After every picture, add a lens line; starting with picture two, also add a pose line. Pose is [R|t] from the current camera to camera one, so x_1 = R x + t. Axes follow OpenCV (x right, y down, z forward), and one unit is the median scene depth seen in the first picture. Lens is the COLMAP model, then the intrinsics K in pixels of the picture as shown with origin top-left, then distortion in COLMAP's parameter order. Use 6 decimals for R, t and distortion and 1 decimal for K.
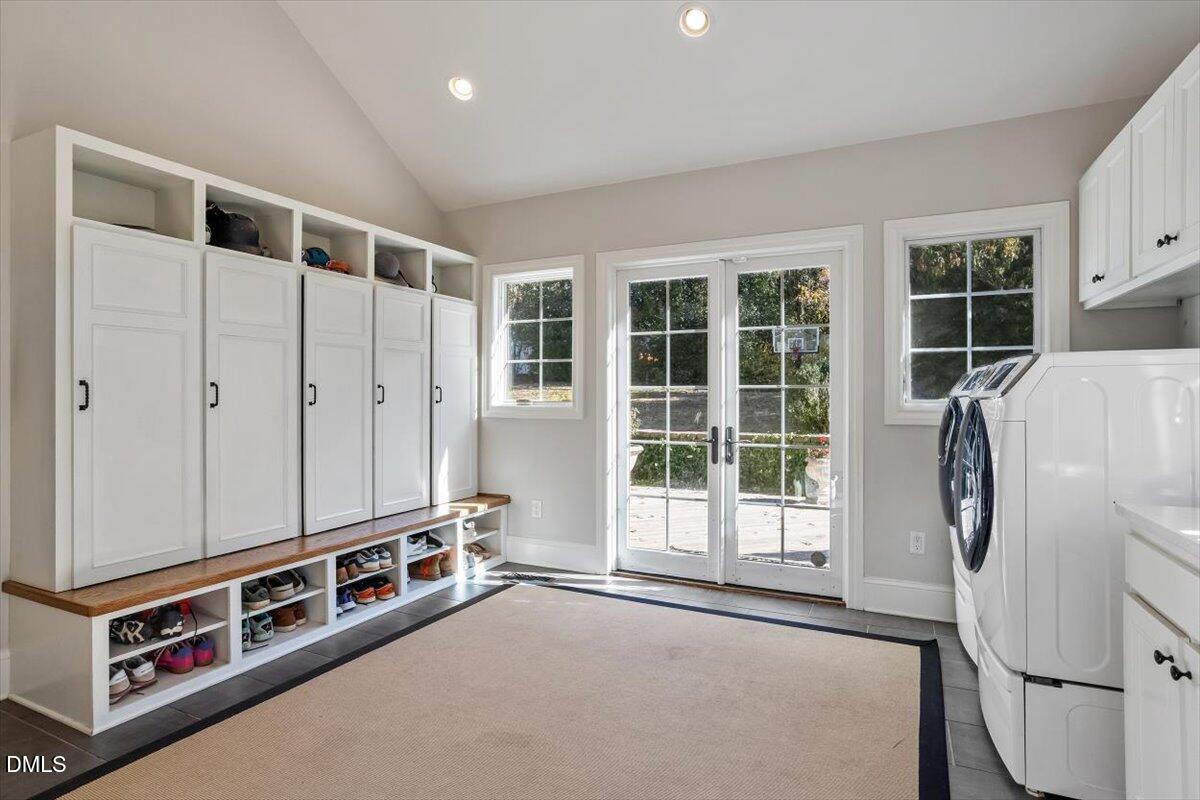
lens RADIAL K [[615.4, 0, 595.3], [0, 615.4, 405.8], [0, 0, 1]] dist [-0.052042, 0.030117]
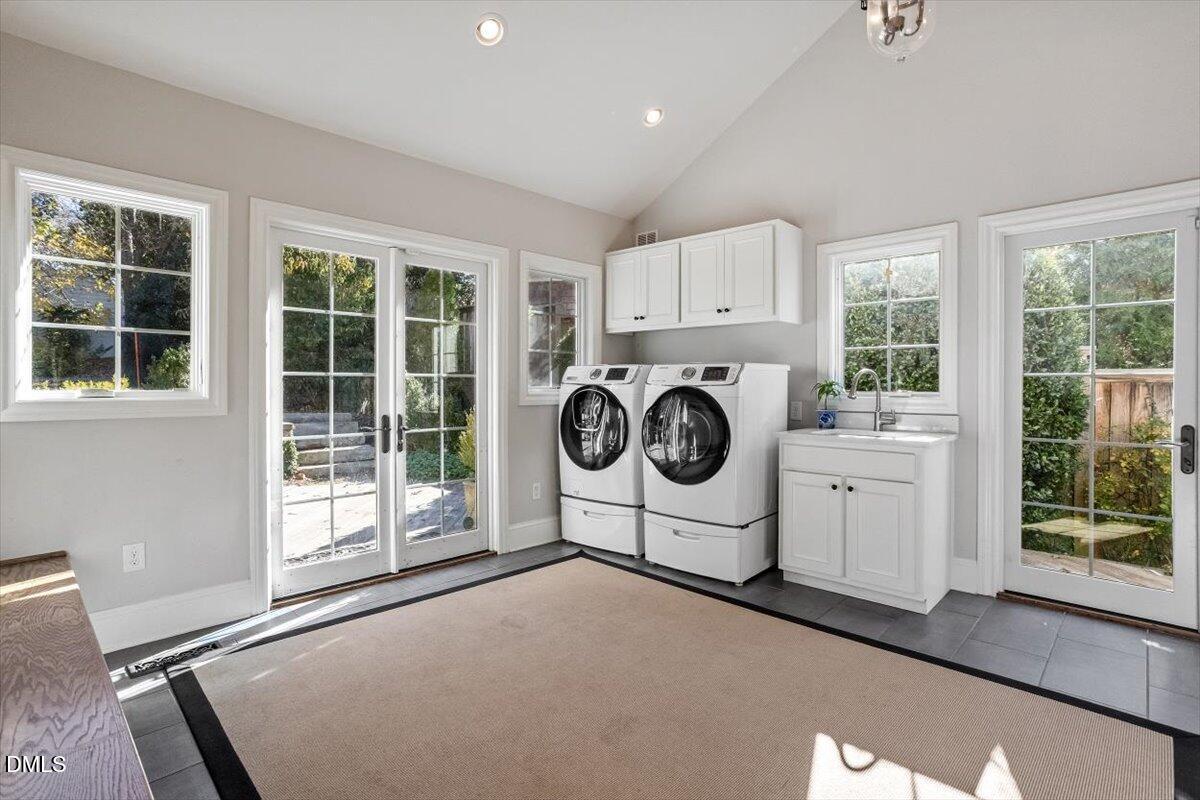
lens RADIAL K [[582.1, 0, 602.6], [0, 582.1, 384.1], [0, 0, 1]] dist [-0.057916, 0.030026]
pose [[0.309849, -0.004938, 0.950773, -0.577889], [0.005454, 0.999979, 0.003416, -0.016959], [-0.950770, 0.004127, 0.309869, 0.386883]]
